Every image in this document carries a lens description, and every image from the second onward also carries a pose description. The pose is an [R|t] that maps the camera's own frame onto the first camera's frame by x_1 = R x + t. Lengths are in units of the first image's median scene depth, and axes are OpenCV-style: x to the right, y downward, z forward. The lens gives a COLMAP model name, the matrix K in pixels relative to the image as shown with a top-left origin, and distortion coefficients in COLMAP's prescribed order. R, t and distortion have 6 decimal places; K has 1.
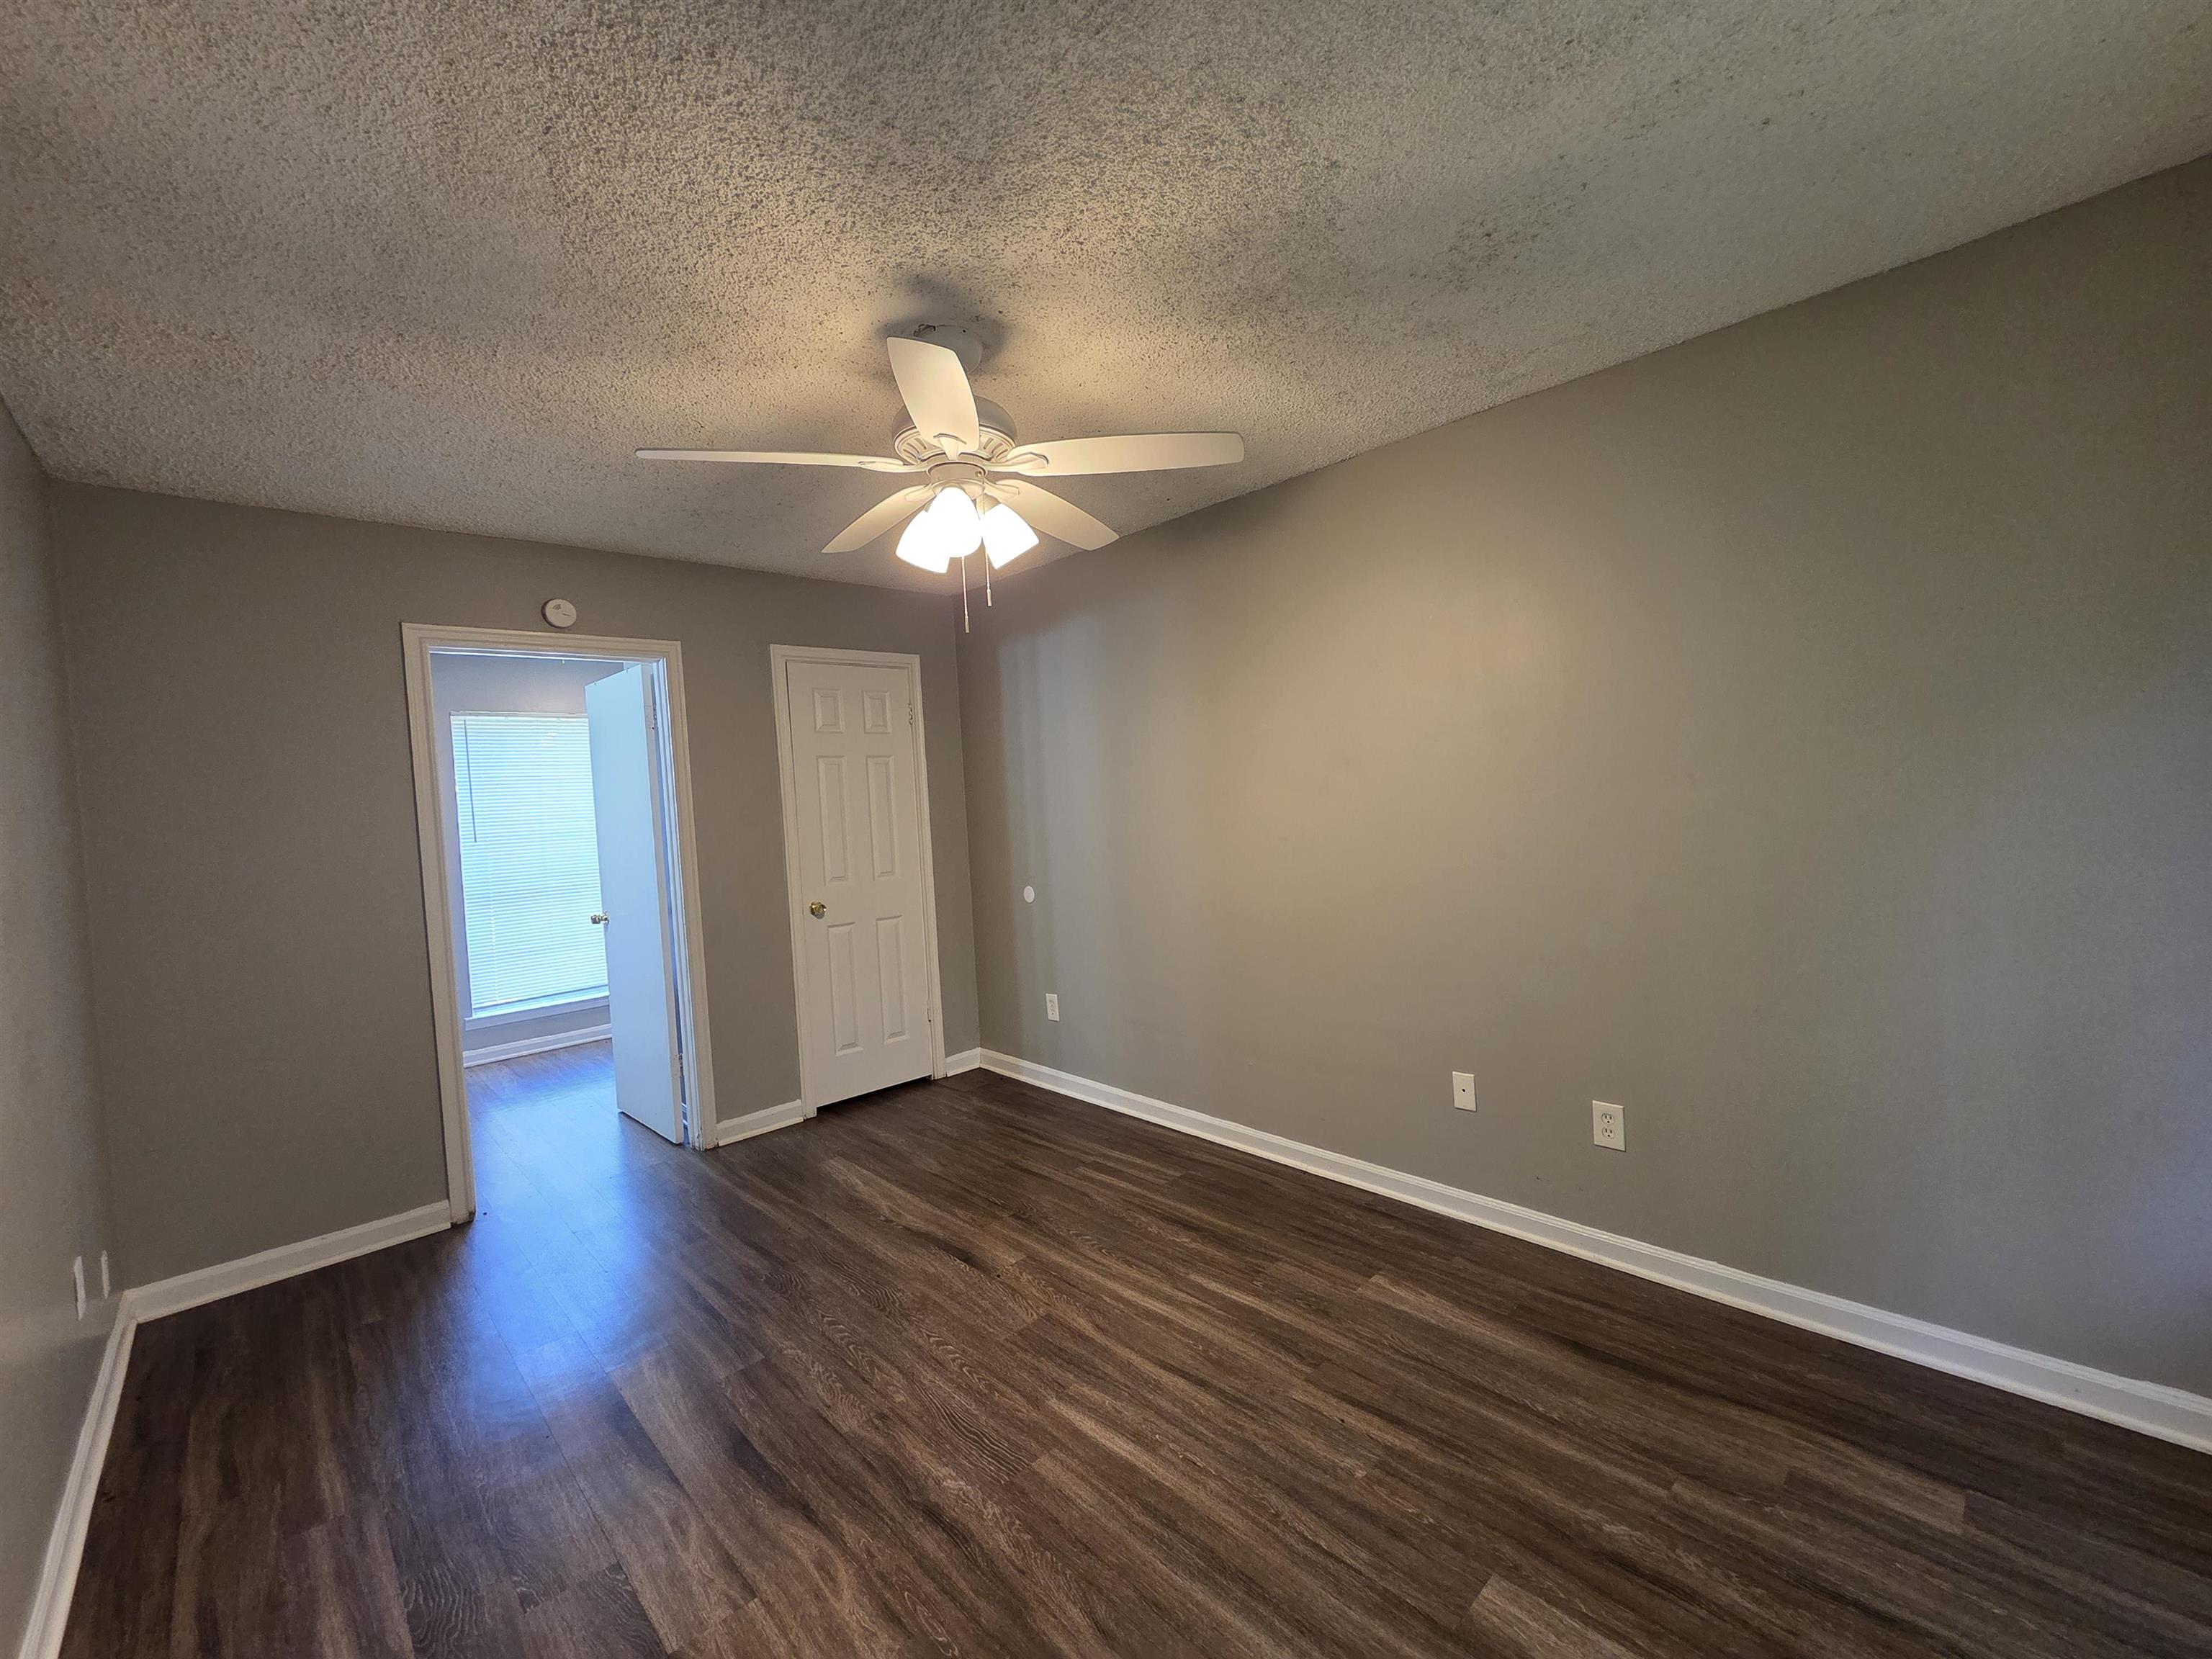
lens RADIAL K [[900.8, 0, 1120.2], [0, 900.8, 823.1], [0, 0, 1]] dist [0.004150, -0.000171]
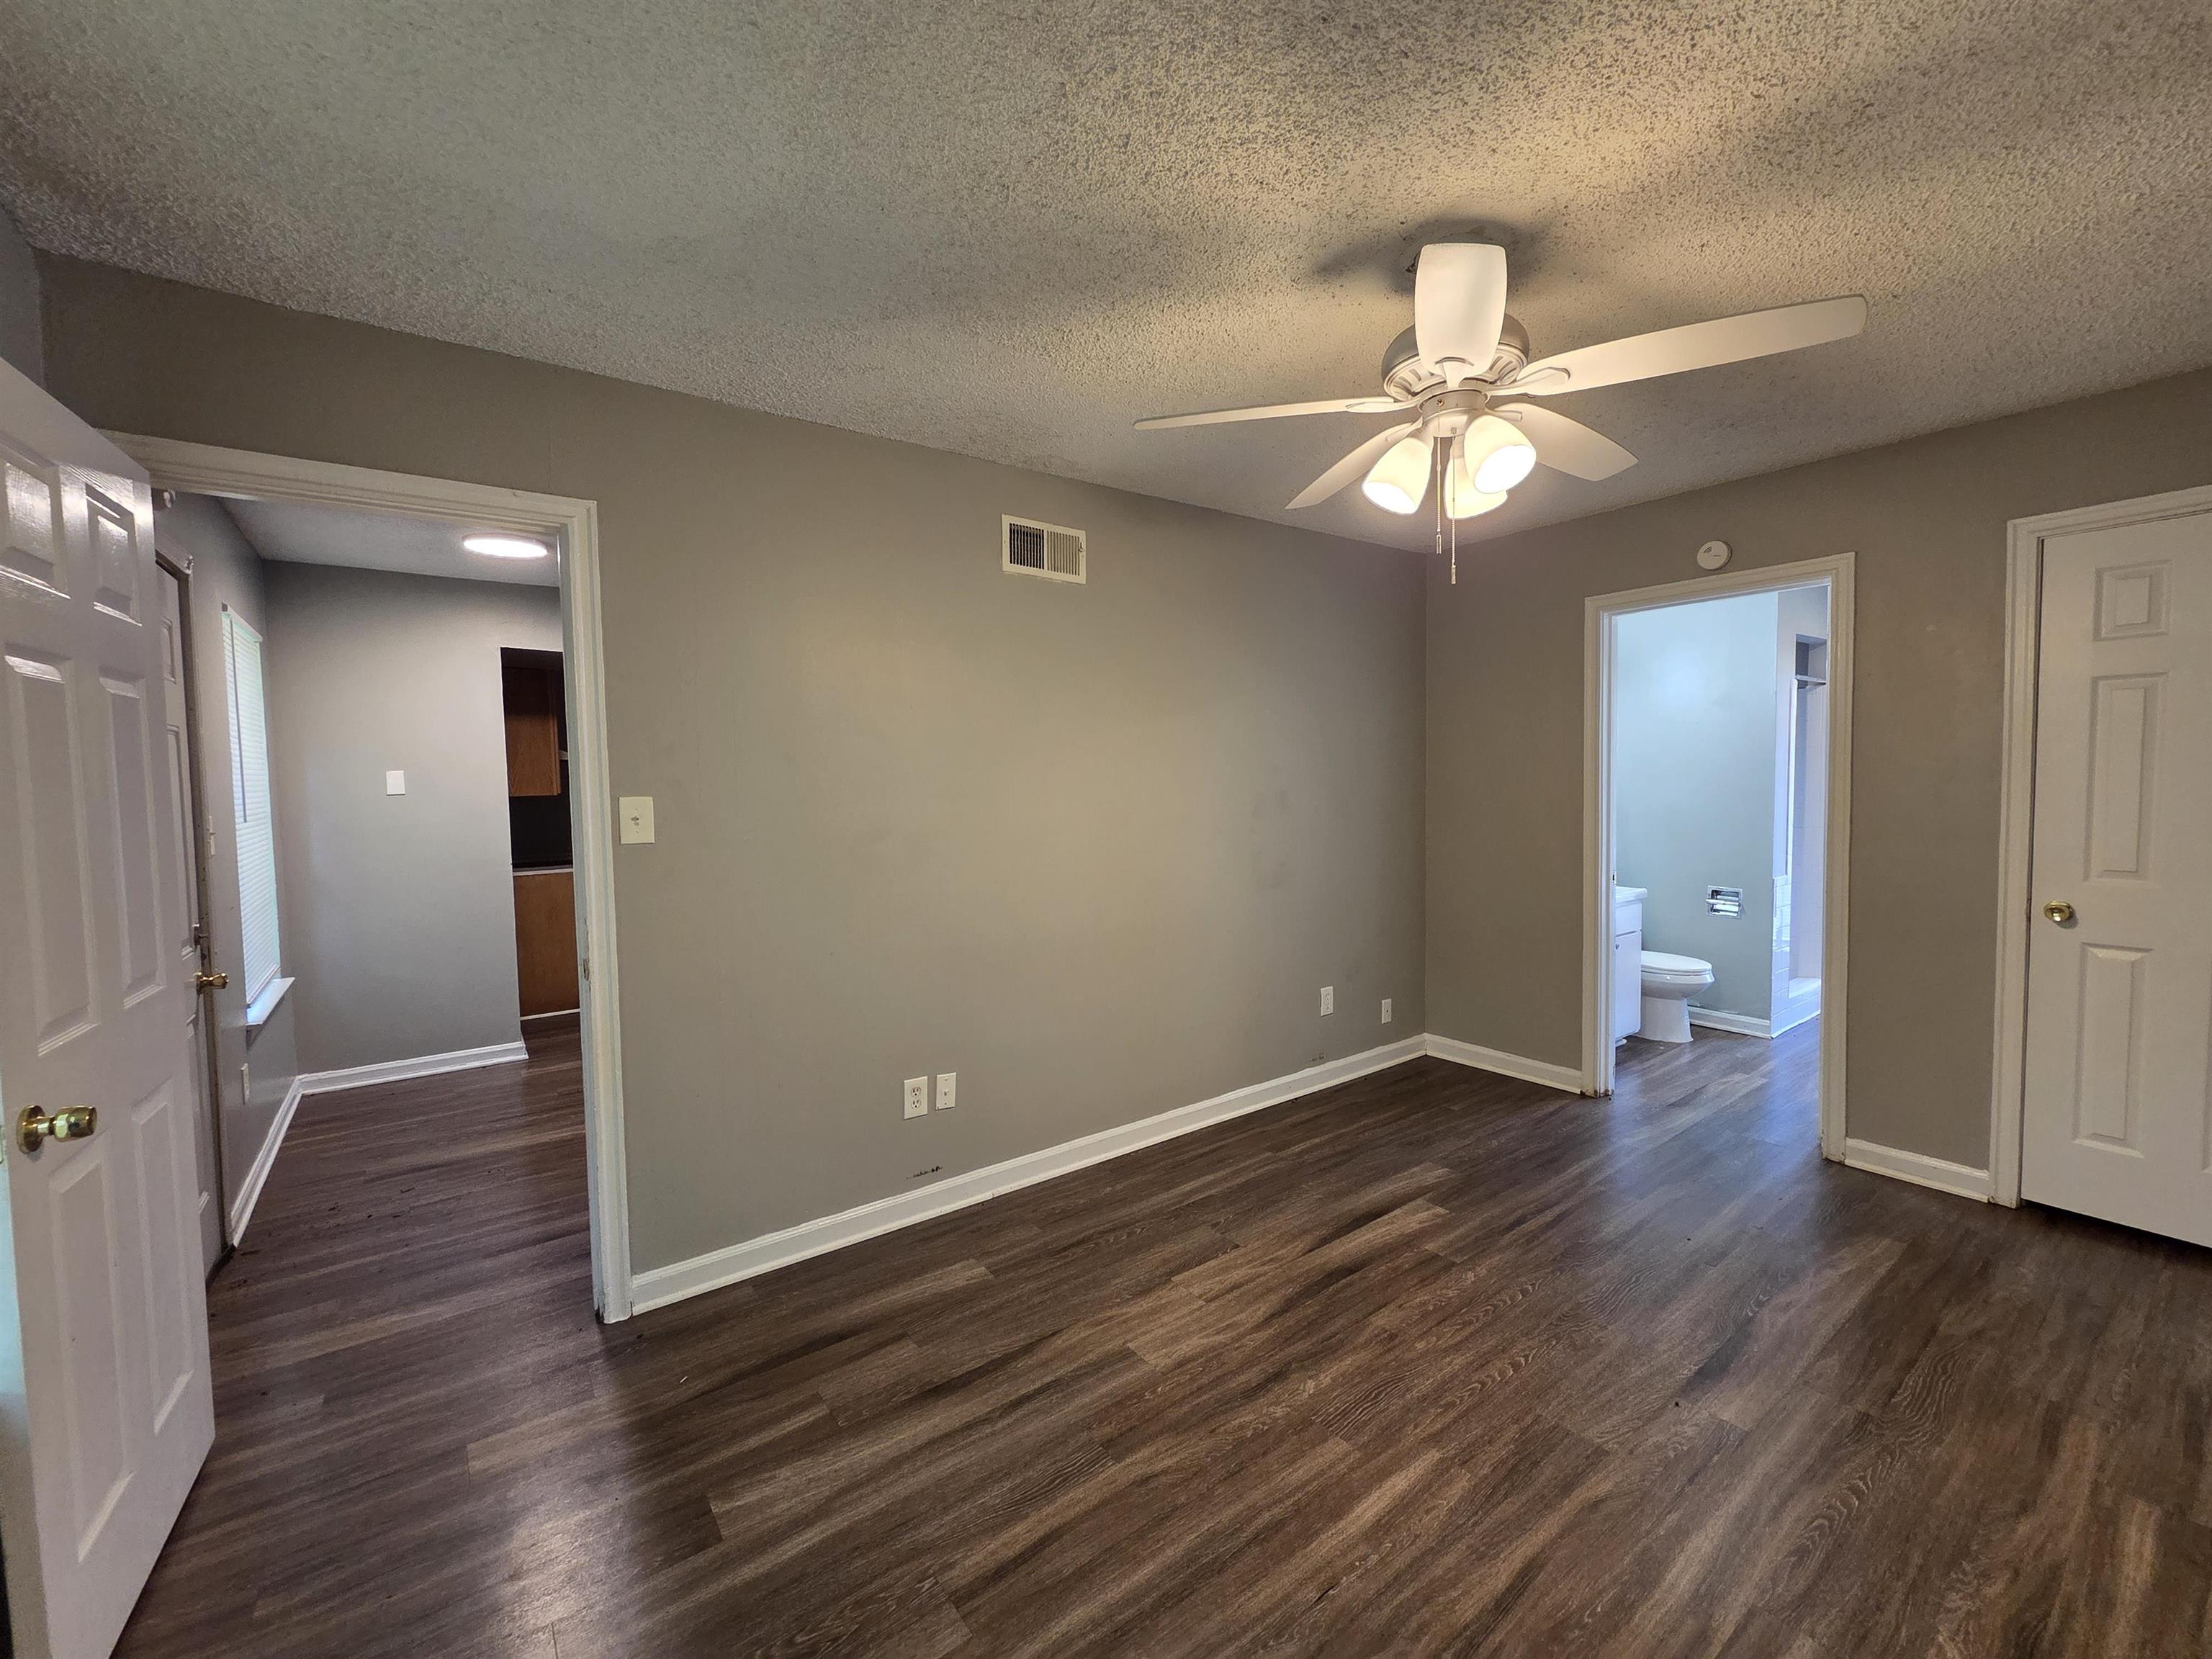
lens RADIAL K [[900.8, 0, 1116.7], [0, 900.8, 830.1], [0, 0, 1]] dist [0.004150, -0.000171]
pose [[-0.114227, 0.114948, -0.986782, 0.759499], [-0.008228, 0.993140, 0.116641, -0.070848], [0.993421, 0.021442, -0.112498, 0.764830]]
